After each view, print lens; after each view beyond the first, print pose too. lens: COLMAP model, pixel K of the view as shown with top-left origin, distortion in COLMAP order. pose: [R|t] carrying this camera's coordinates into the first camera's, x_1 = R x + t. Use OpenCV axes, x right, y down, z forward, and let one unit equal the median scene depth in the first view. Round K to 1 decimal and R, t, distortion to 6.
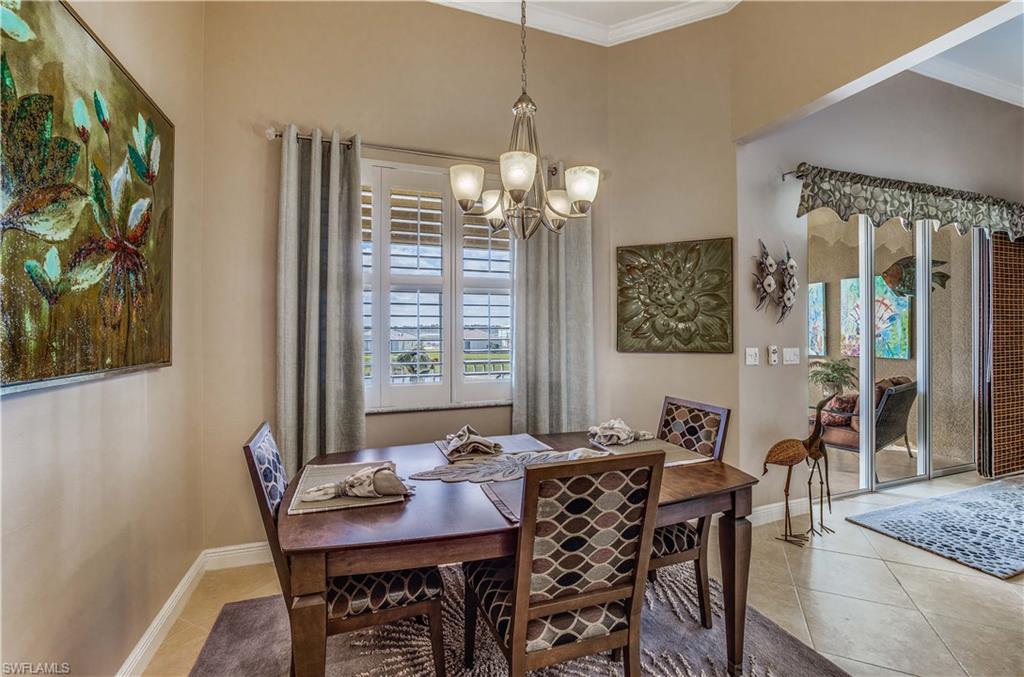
lens RADIAL K [[426.1, 0, 512.0], [0, 426.1, 338.5], [0, 0, 1]] dist [-0.024517, -0.000026]
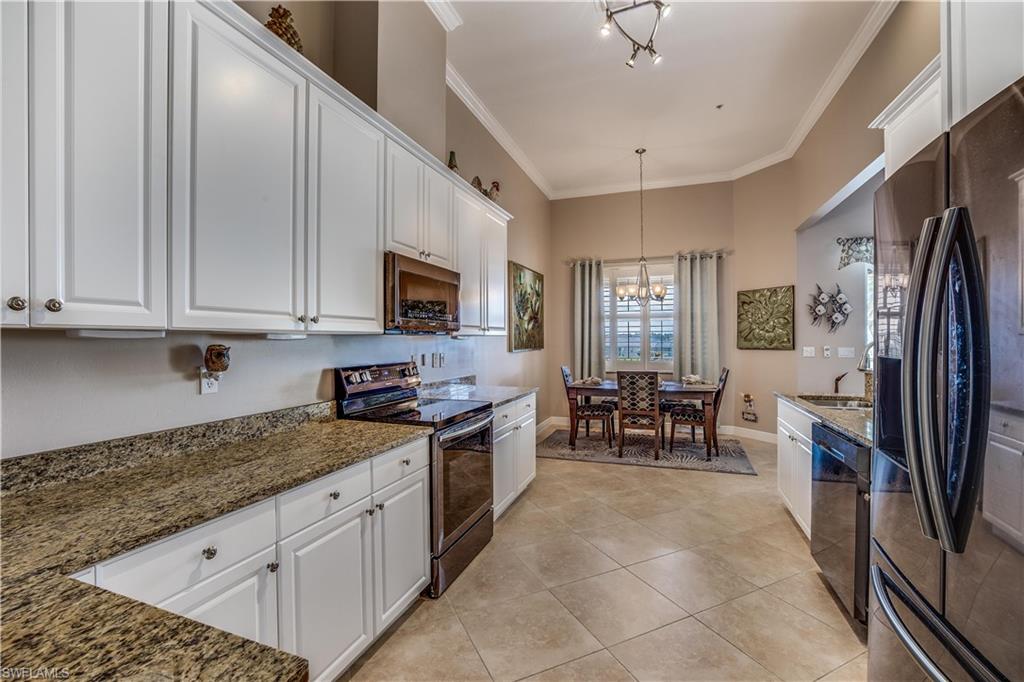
lens RADIAL K [[445.2, 0, 509.6], [0, 445.2, 335.1], [0, 0, 1]] dist [-0.034670, 0.014794]
pose [[0.764393, -0.008254, -0.644697, 0.808093], [-0.005523, 0.999798, -0.019348, 0.014596], [0.644726, 0.018350, 0.764193, -1.201929]]
